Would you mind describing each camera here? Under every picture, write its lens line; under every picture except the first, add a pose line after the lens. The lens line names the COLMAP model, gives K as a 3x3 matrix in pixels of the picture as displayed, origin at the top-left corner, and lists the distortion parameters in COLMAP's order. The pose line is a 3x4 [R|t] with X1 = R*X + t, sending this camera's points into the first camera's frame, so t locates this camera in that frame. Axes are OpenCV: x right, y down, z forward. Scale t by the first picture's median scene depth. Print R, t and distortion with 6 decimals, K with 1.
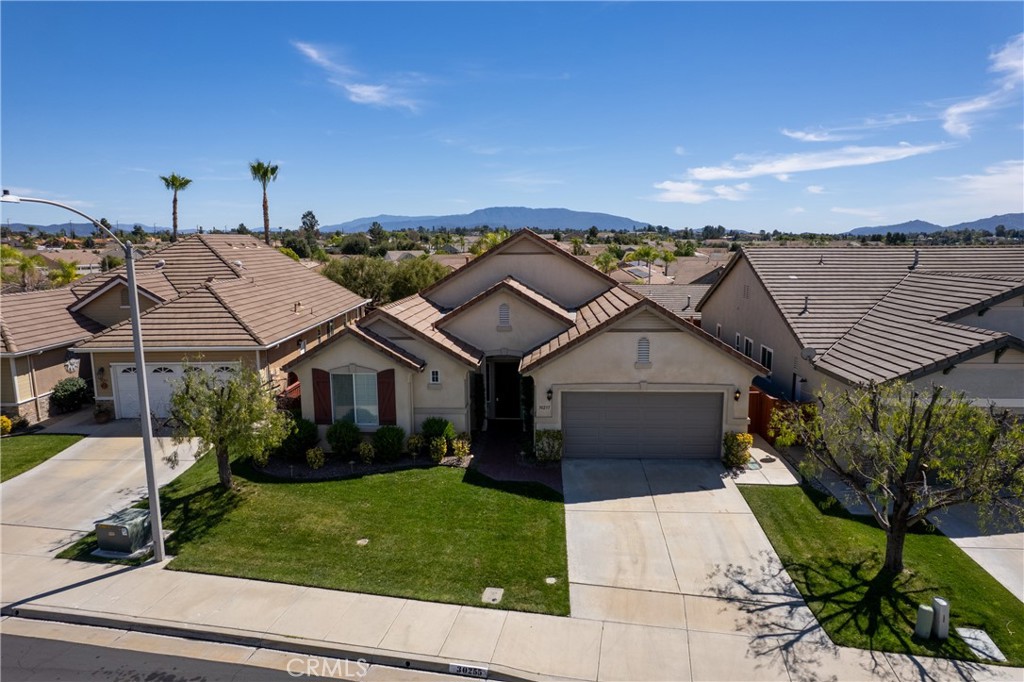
lens RADIAL K [[651.3, 0, 509.3], [0, 651.3, 348.6], [0, 0, 1]] dist [-0.086568, 0.084951]
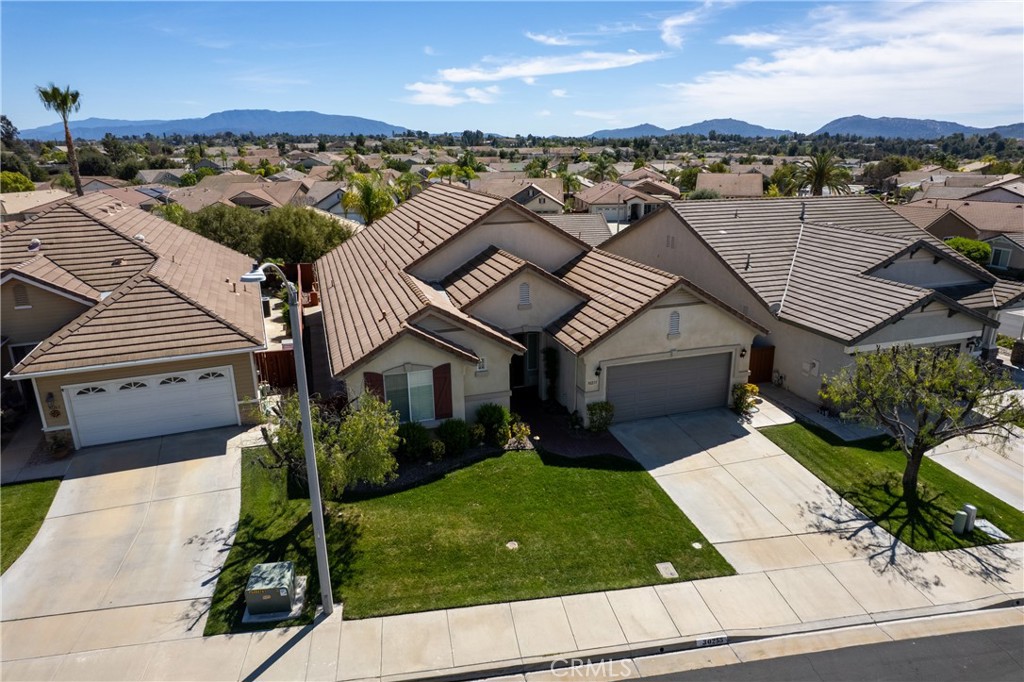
lens RADIAL K [[651.3, 0, 509.3], [0, 651.3, 348.6], [0, 0, 1]] dist [-0.086568, 0.084951]
pose [[0.936156, -0.110646, 0.333720, -0.472679], [0.063231, 0.986698, 0.149765, -0.149787], [-0.345851, -0.119102, 0.930700, 0.052829]]
